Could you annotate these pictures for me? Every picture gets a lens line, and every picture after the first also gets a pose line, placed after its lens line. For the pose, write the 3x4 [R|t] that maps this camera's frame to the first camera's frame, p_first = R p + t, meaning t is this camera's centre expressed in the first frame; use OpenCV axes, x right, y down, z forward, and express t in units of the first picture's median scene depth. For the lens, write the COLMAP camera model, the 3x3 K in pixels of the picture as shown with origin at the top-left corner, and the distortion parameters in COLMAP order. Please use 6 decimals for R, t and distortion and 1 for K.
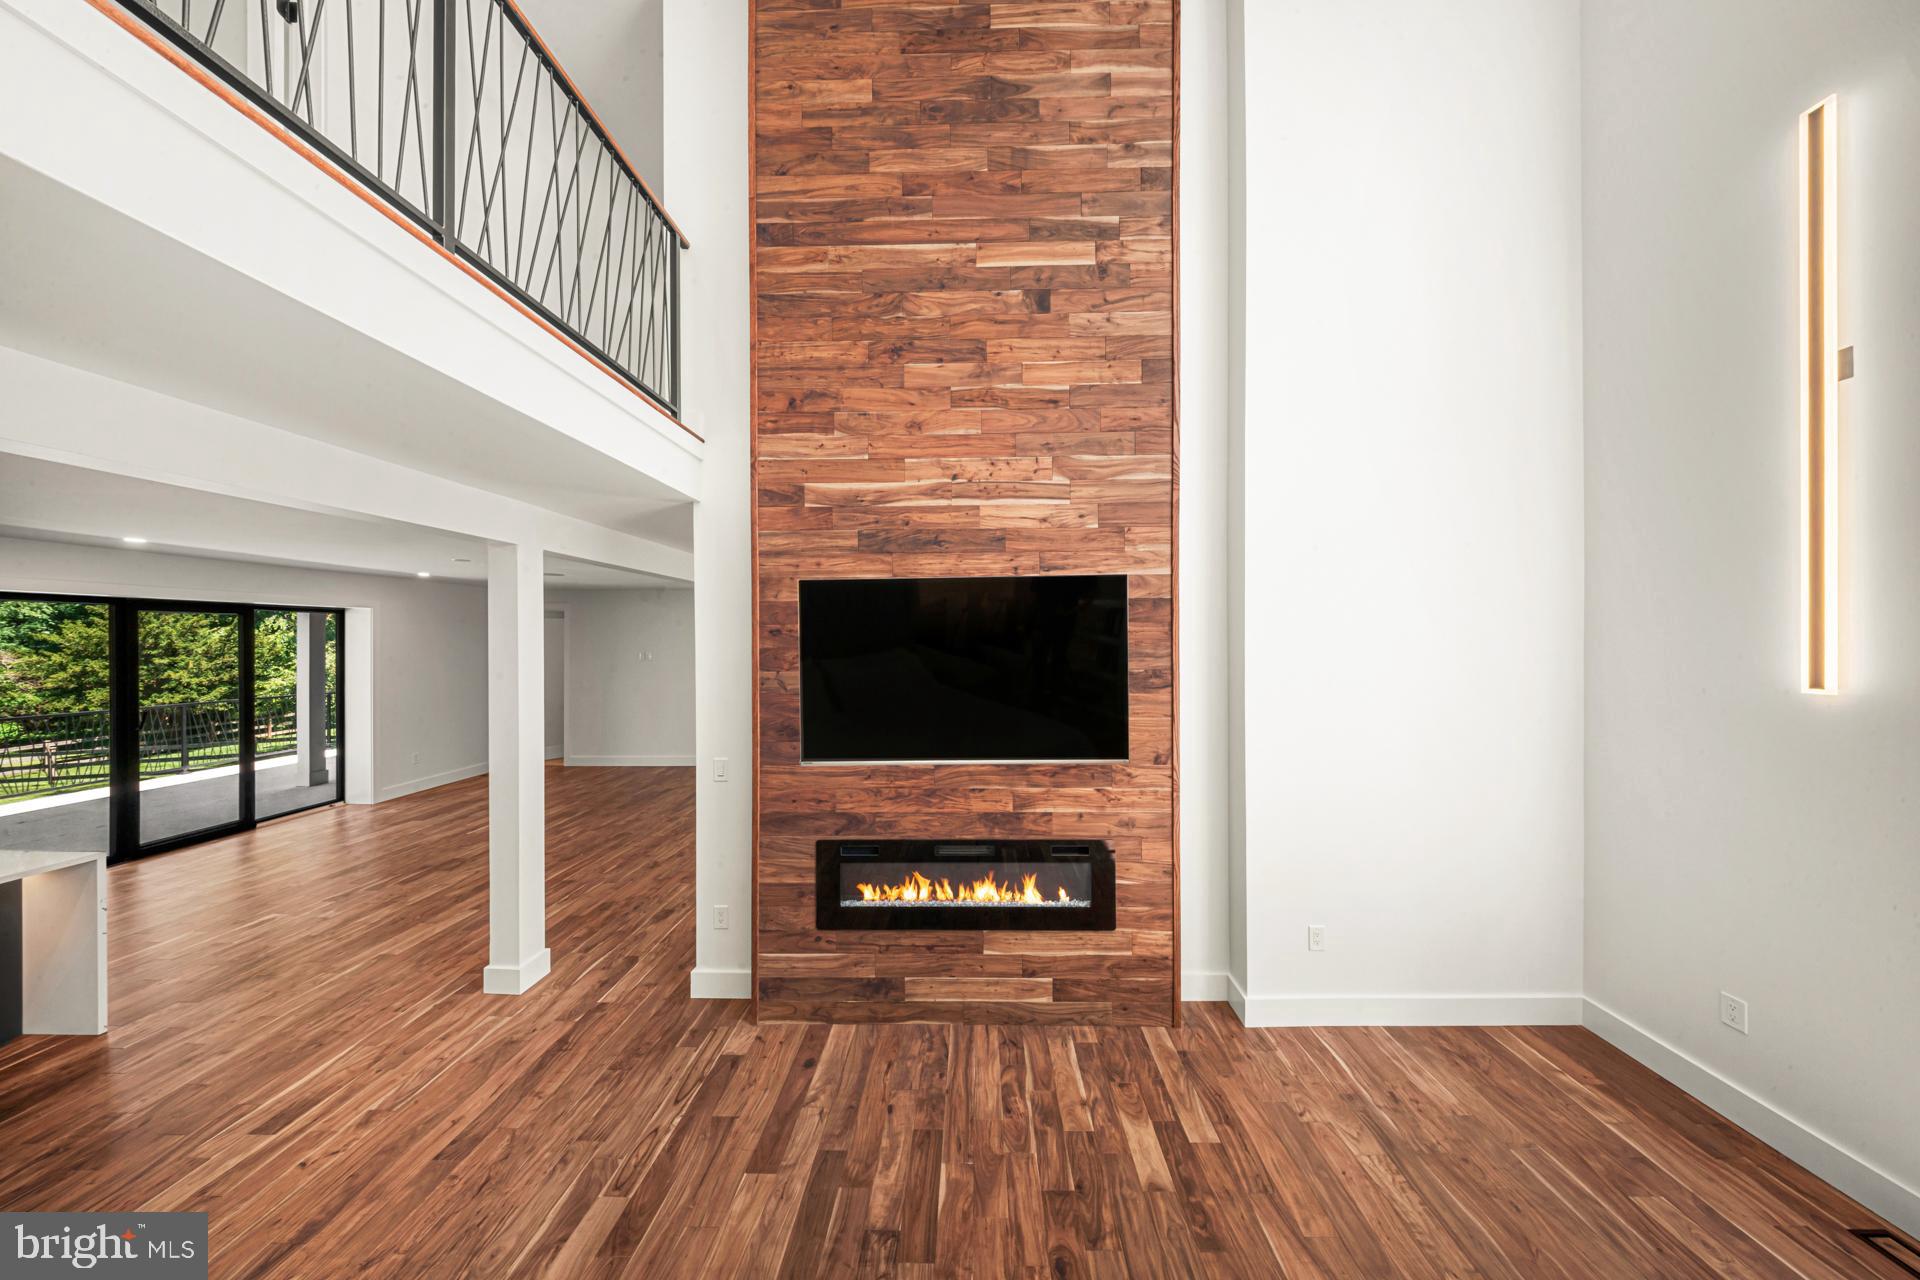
lens RADIAL K [[577.7, 0, 959.6], [0, 577.7, 640.7], [0, 0, 1]] dist [0.002926, -0.000587]
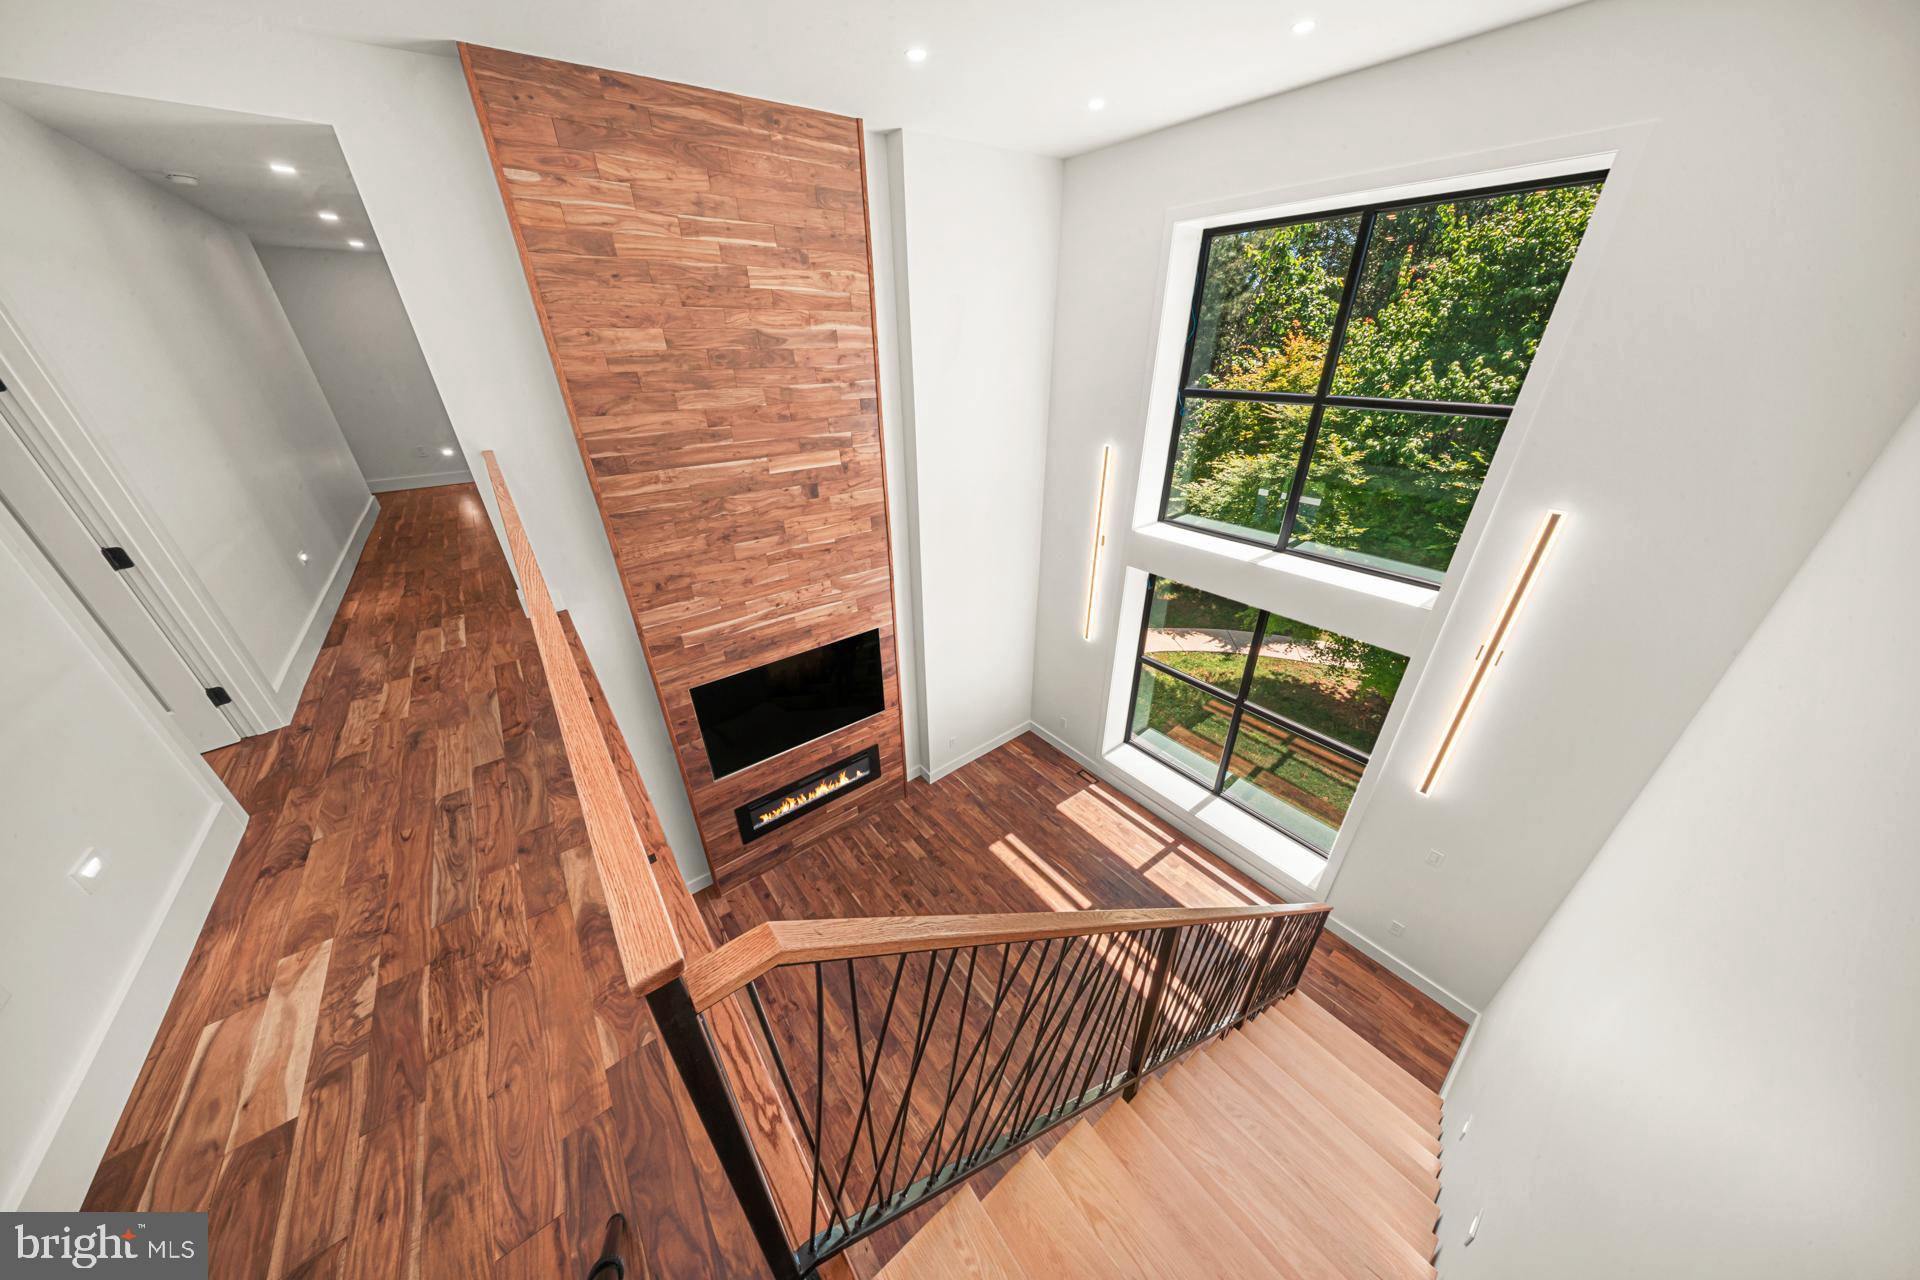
lens RADIAL K [[577.7, 0, 955.4], [0, 577.7, 639.5], [0, 0, 1]] dist [0.002926, -0.000587]
pose [[0.769666, -0.308406, 0.559016, -0.566428], [0.012980, 0.882967, 0.469256, -0.960042], [-0.638314, -0.353915, 0.683593, -0.475600]]
